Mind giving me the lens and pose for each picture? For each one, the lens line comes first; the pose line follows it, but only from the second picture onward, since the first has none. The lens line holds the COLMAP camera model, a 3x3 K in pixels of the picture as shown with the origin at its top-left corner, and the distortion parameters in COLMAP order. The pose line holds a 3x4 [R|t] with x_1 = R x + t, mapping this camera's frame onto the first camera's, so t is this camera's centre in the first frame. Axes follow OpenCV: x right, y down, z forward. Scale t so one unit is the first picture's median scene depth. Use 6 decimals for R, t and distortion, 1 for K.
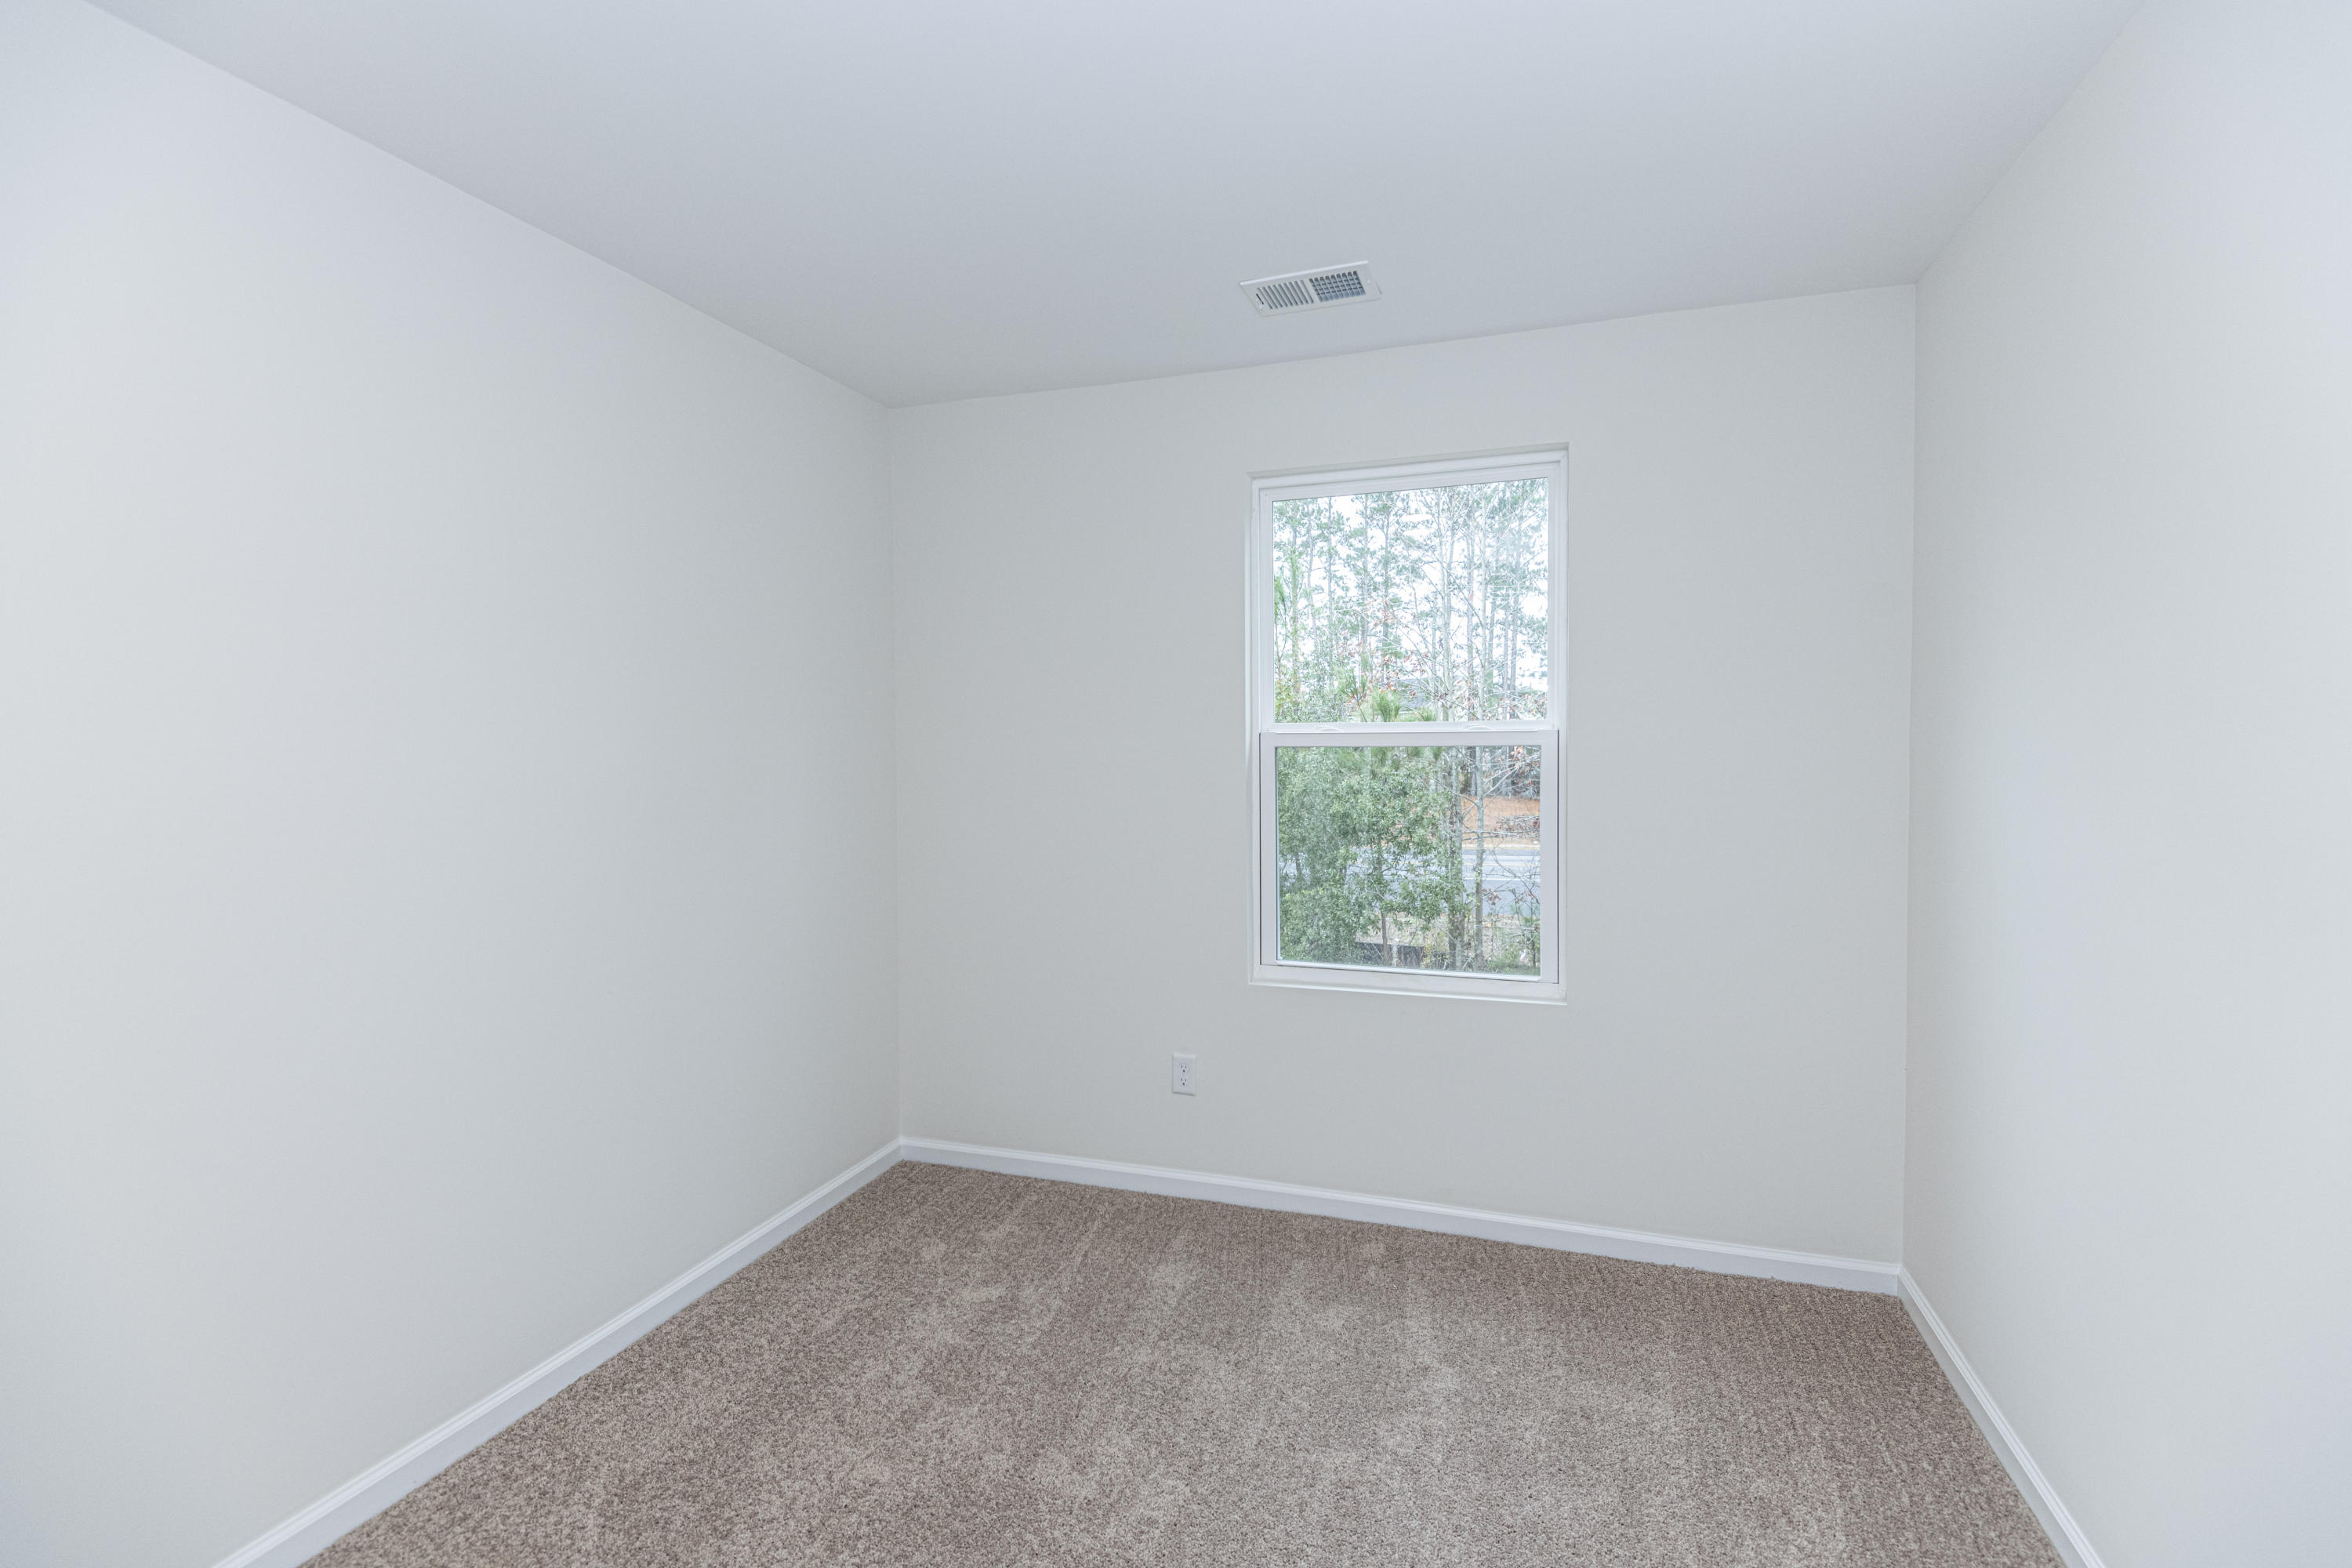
lens RADIAL K [[1062.2, 0, 1176.0], [0, 1062.2, 784.0], [0, 0, 1]] dist [0.065361, -0.051198]
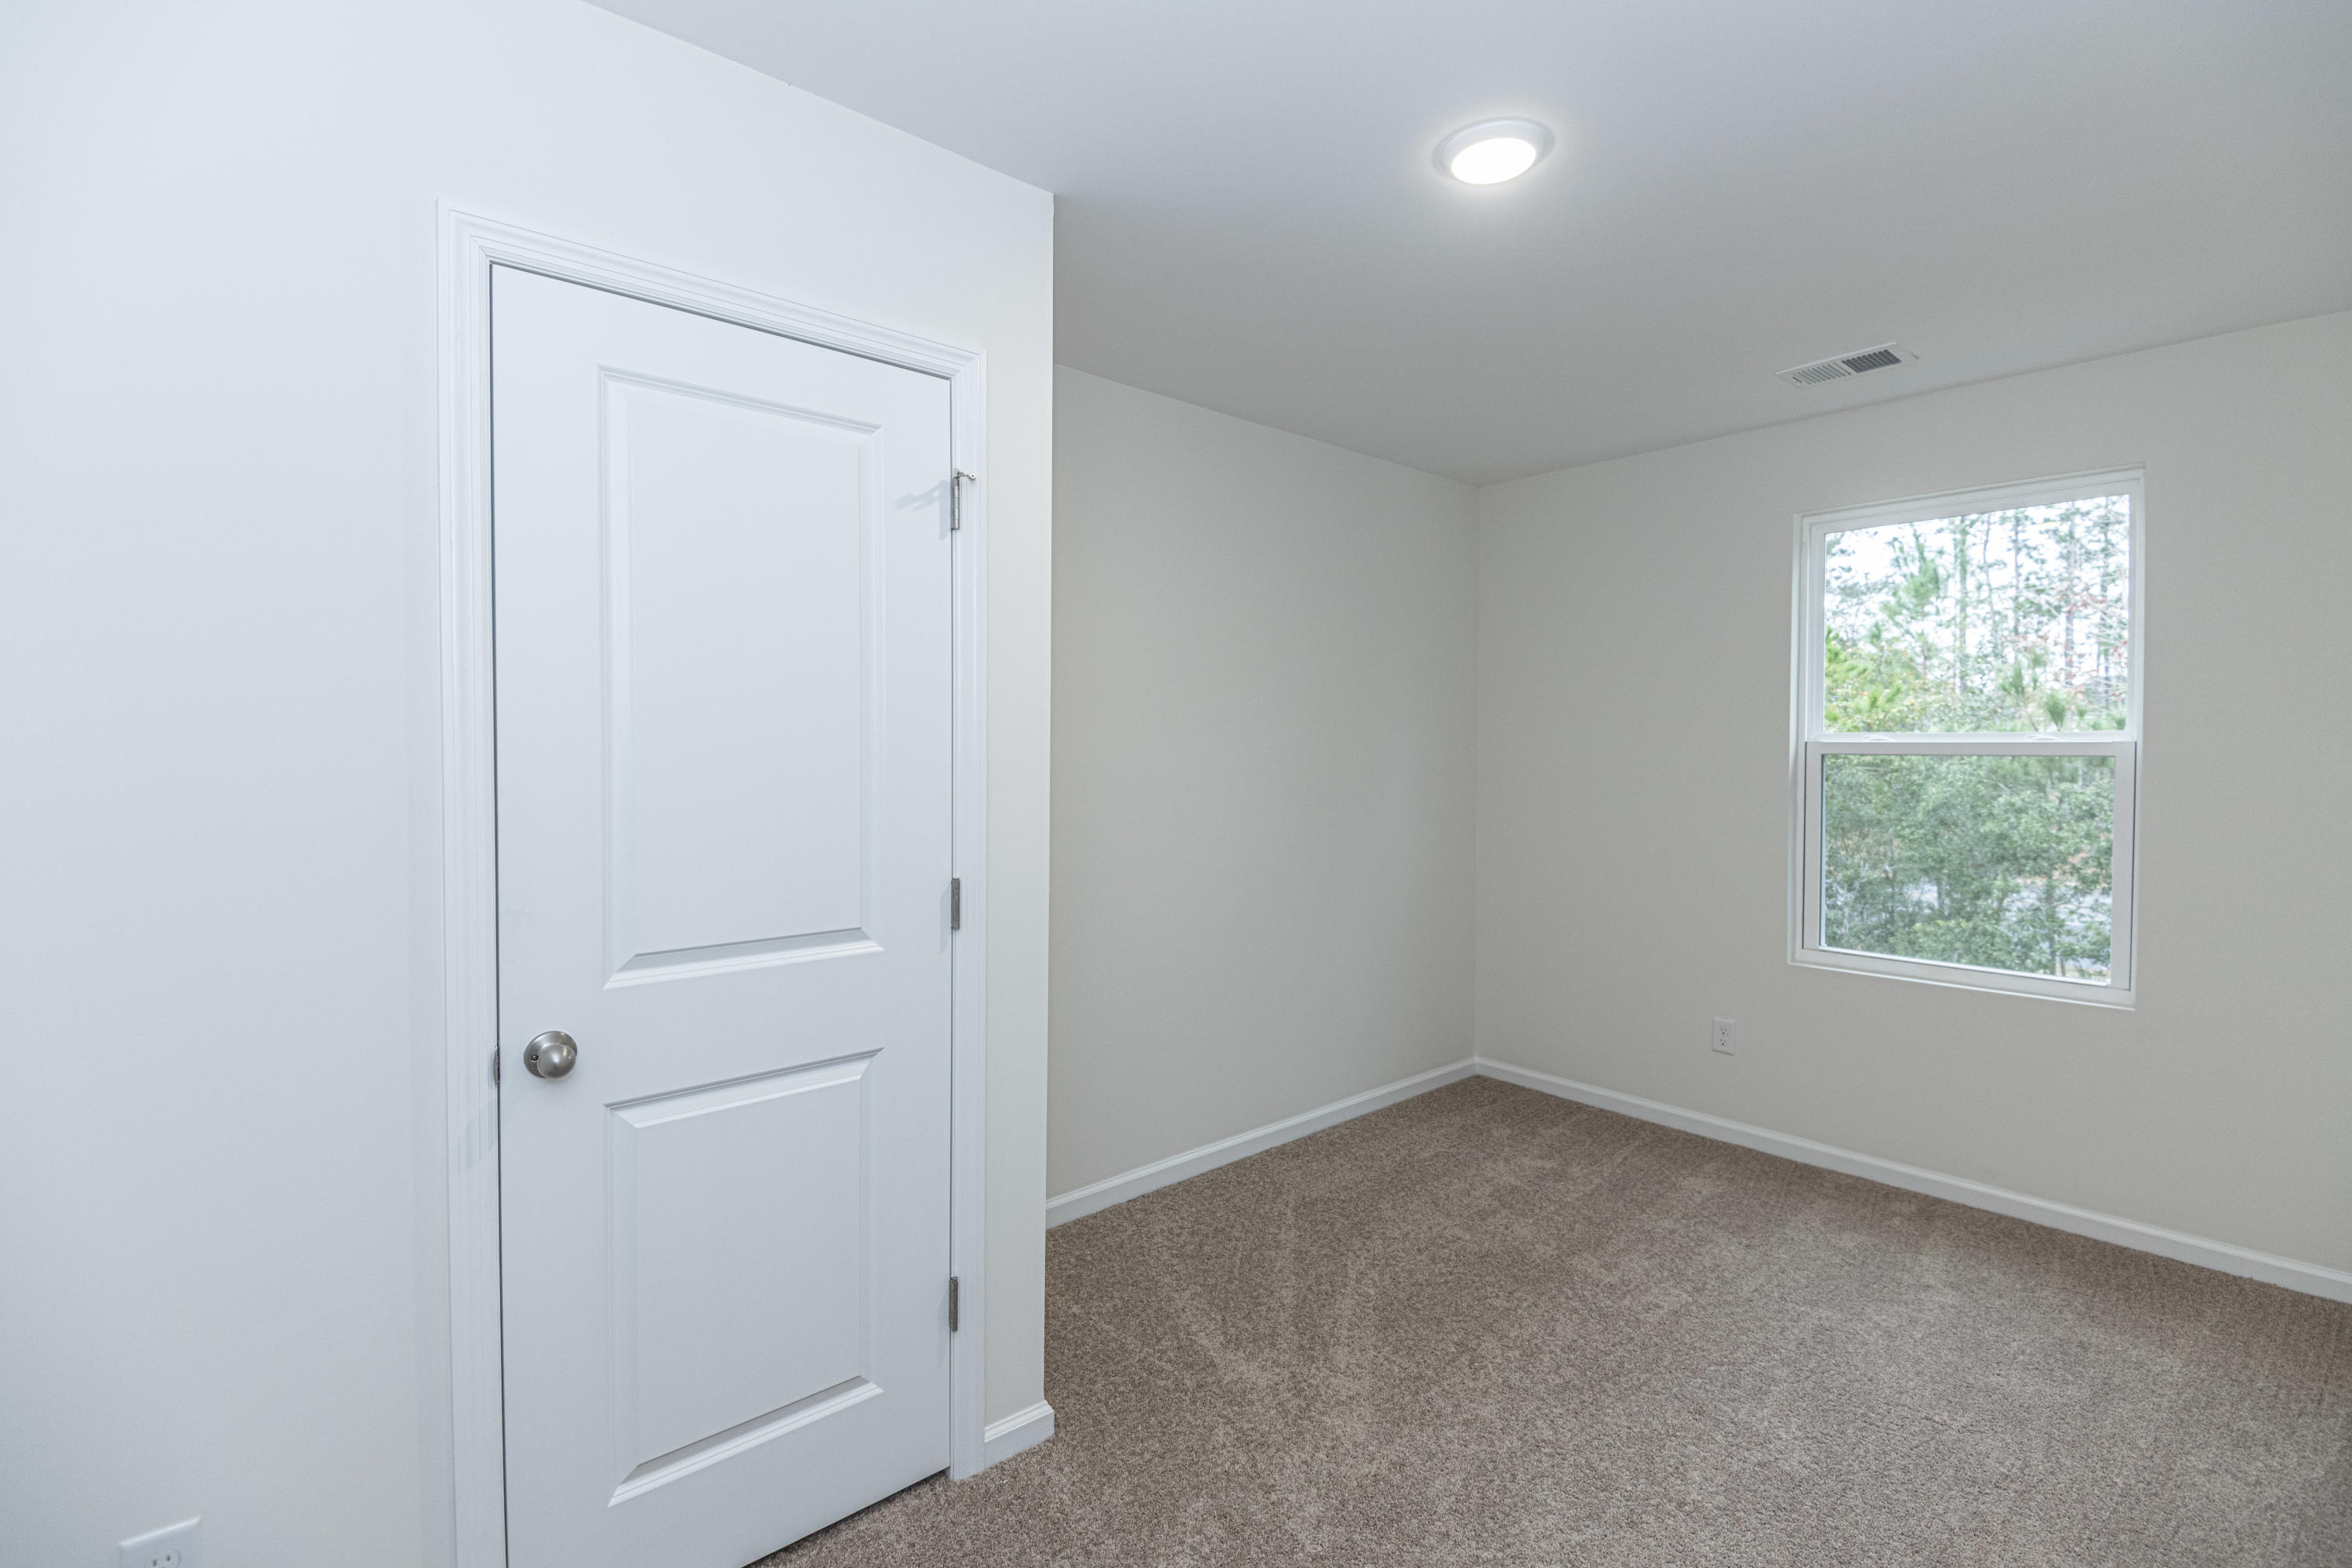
lens RADIAL K [[1055.2, 0, 1179.2], [0, 1055.2, 763.5], [0, 0, 1]] dist [0.029596, -0.023807]
pose [[0.865150, 0.023410, -0.500967, 0.077392], [-0.033798, 0.999361, -0.011669, 0.011808], [0.500373, 0.027027, 0.865388, -0.351227]]
